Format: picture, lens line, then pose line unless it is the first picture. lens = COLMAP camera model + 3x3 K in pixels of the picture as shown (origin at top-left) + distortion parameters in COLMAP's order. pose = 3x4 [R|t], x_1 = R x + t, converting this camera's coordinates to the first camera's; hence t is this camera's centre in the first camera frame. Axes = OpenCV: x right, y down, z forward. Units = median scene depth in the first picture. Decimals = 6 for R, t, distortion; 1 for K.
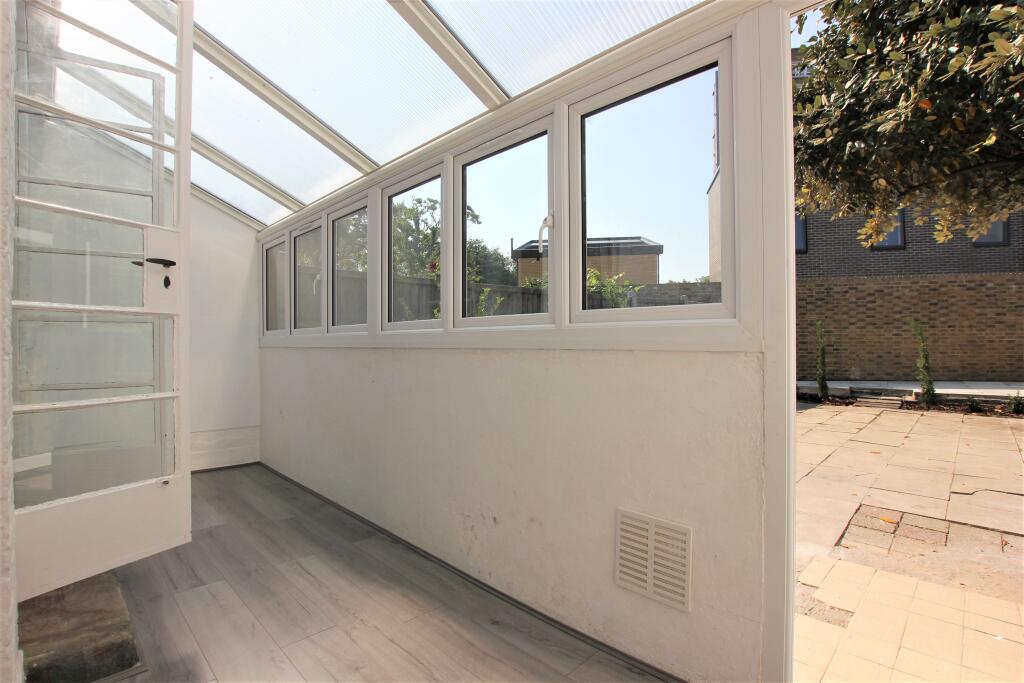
lens RADIAL K [[476.9, 0, 512.0], [0, 476.9, 341.5], [0, 0, 1]] dist [-0.028004, 0.000809]
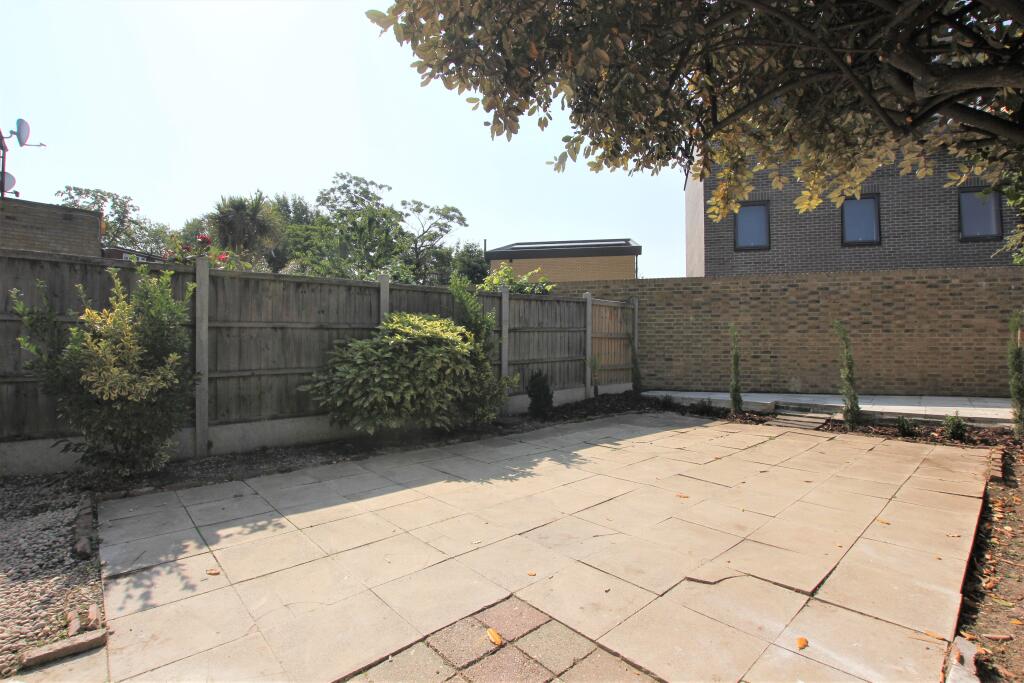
lens RADIAL K [[476.9, 0, 512.0], [0, 476.9, 341.5], [0, 0, 1]] dist [-0.028004, 0.000809]
pose [[0.999055, 0.008461, -0.042643, 0.261545], [-0.009063, 0.999862, -0.013938, 0.005577], [0.042519, 0.014311, 0.998993, 0.123113]]
